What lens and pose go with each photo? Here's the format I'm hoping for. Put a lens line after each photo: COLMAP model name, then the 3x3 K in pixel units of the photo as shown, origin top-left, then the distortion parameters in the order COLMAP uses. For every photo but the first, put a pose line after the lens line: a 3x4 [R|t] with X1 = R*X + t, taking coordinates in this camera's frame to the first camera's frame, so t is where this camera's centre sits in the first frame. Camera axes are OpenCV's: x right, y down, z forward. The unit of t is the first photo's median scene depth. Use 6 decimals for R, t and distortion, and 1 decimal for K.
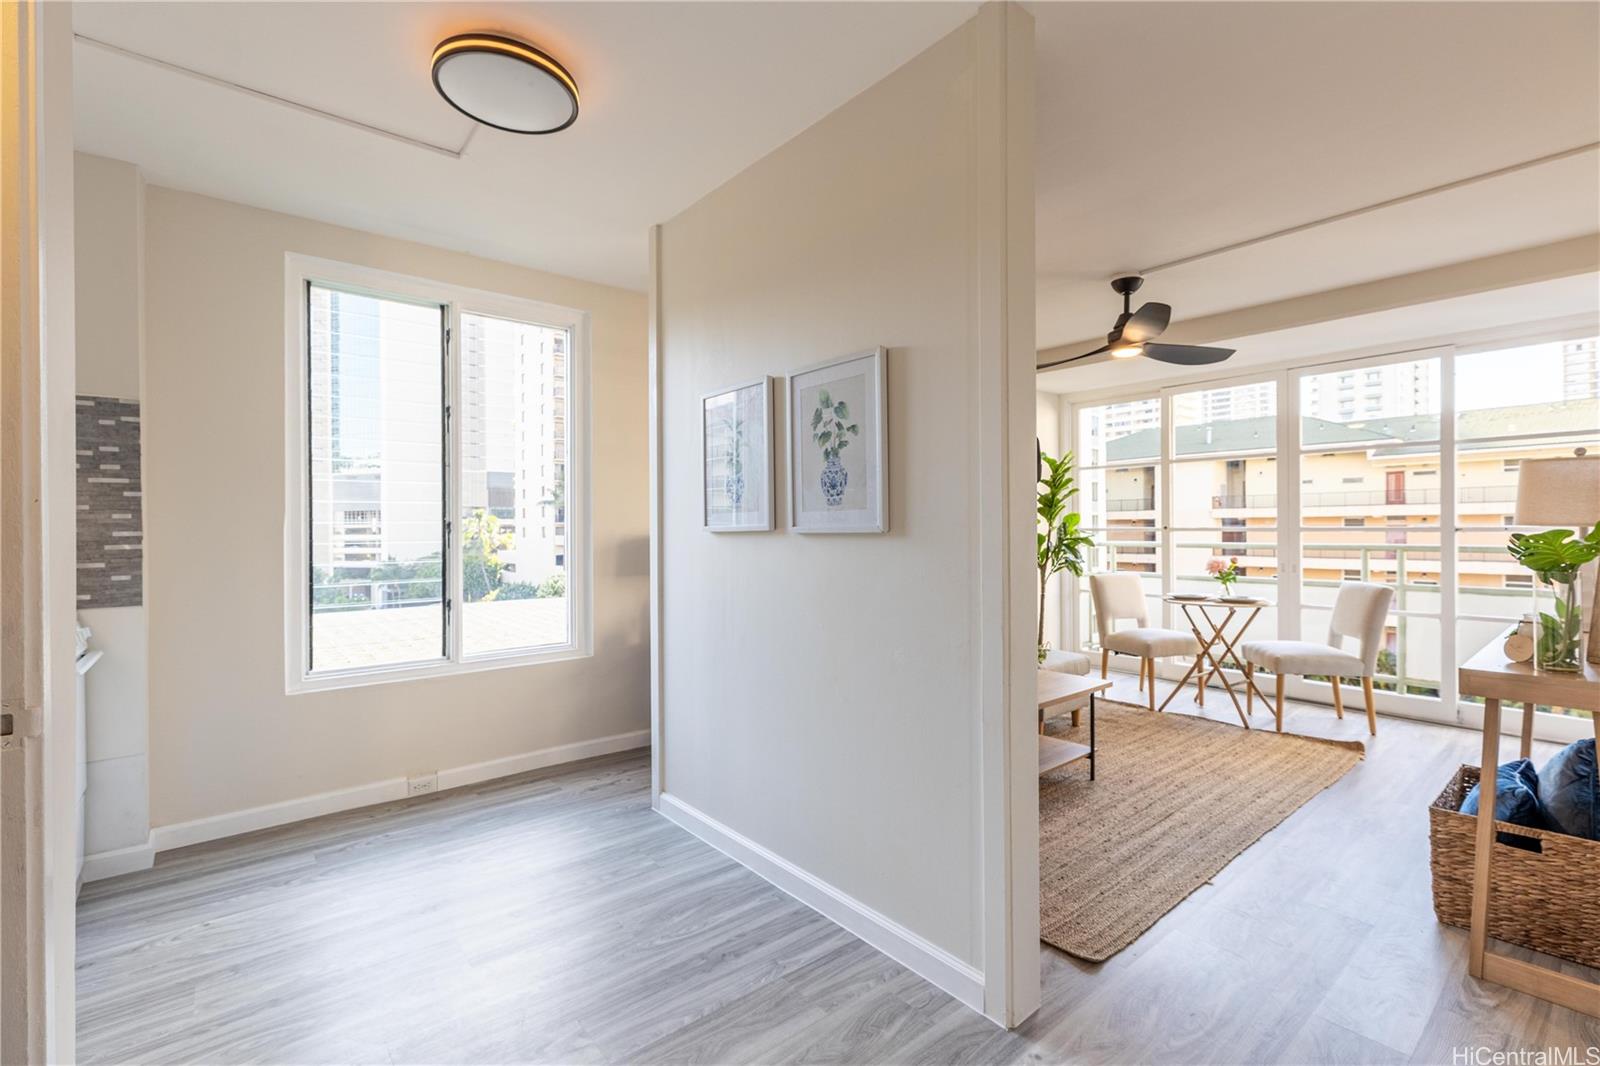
lens RADIAL K [[716.4, 0, 796.0], [0, 716.4, 530.4], [0, 0, 1]] dist [-0.001793, -0.000361]
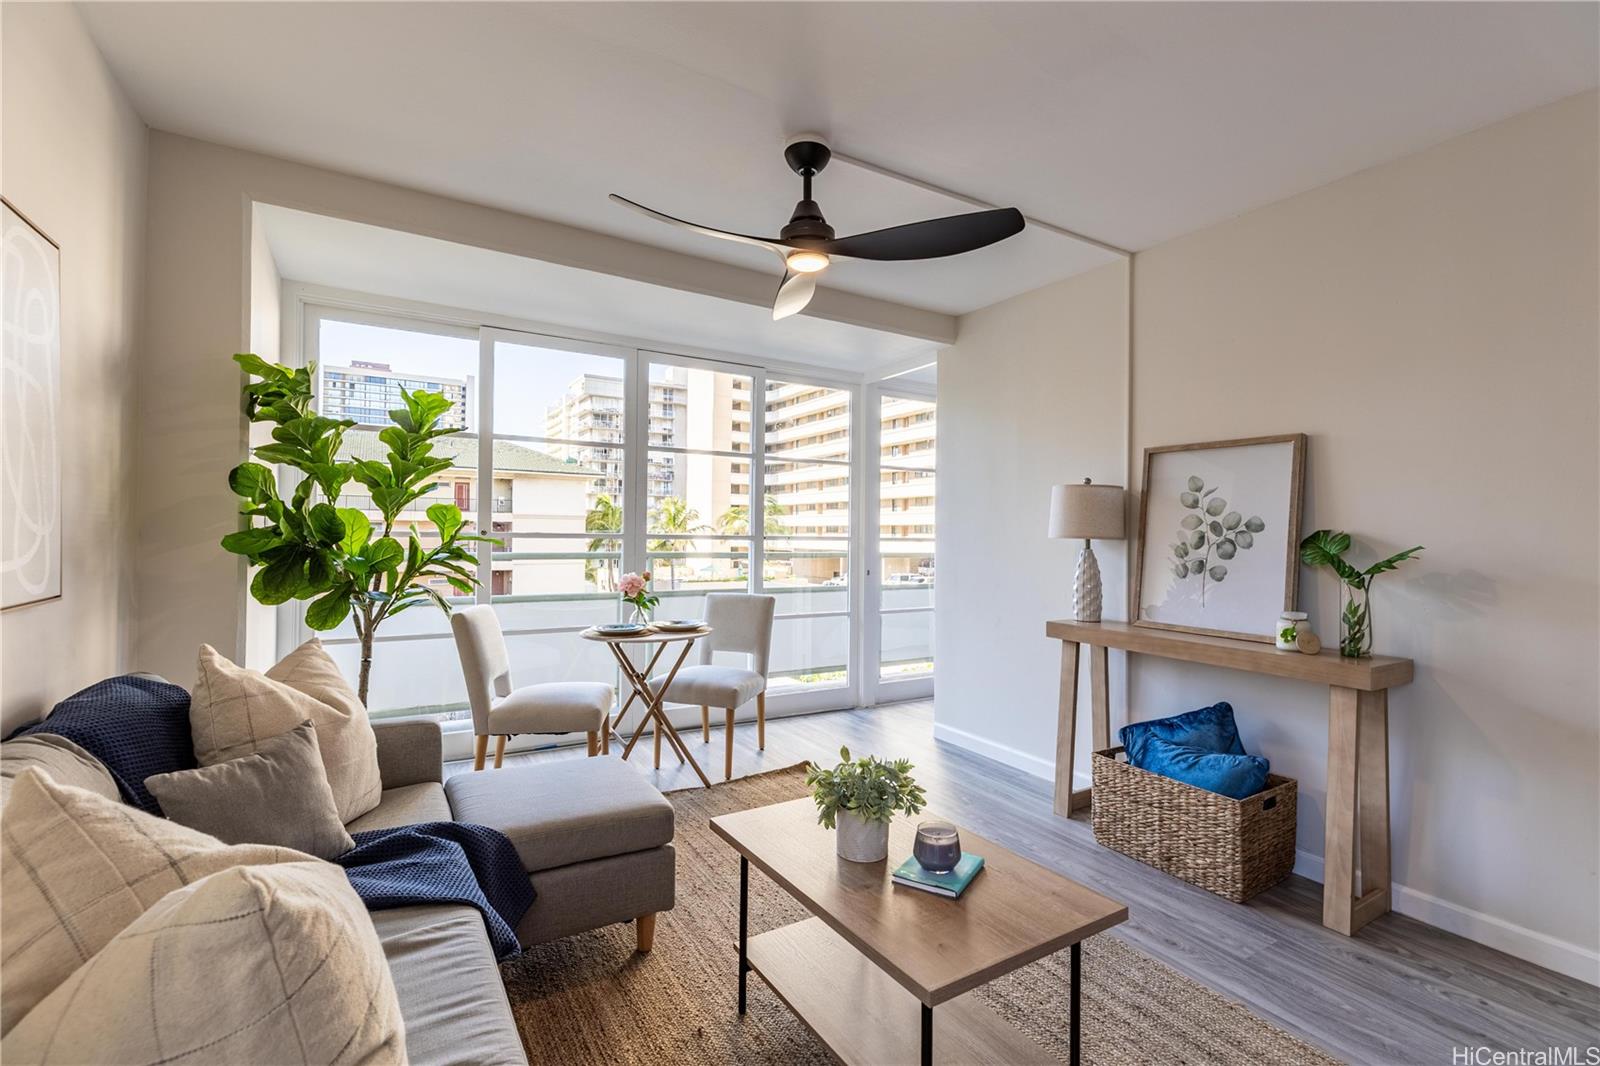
lens RADIAL K [[704.6, 0, 799.1], [0, 704.6, 530.6], [0, 0, 1]] dist [-0.000280, -0.000003]
pose [[0.147364, 0.004141, 0.989074, -0.121843], [-0.007972, 0.999964, -0.002999, -0.006602], [-0.989050, -0.007443, 0.147391, 0.720727]]
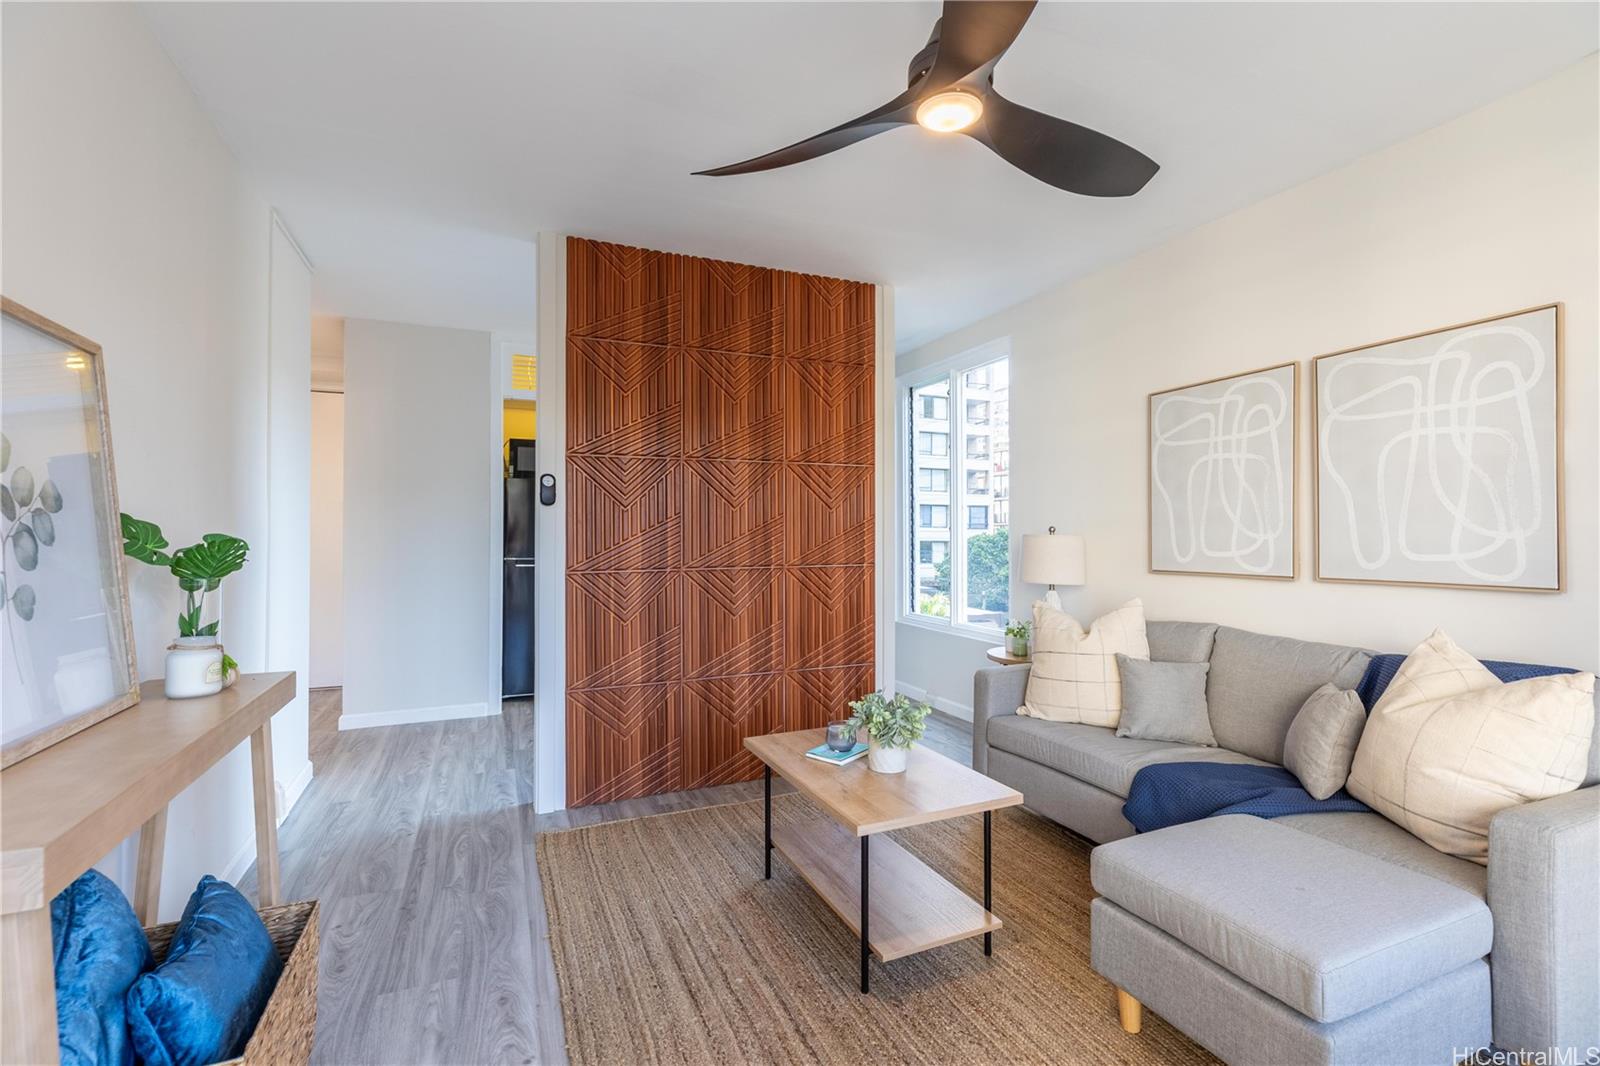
lens RADIAL K [[716.4, 0, 796.6], [0, 716.4, 530.5], [0, 0, 1]] dist [-0.001793, -0.000361]
pose [[-0.293032, 0.001041, -0.956102, 0.698178], [0.002095, 0.999998, 0.000447, -0.001826], [0.956100, -0.001872, -0.293033, 0.818899]]
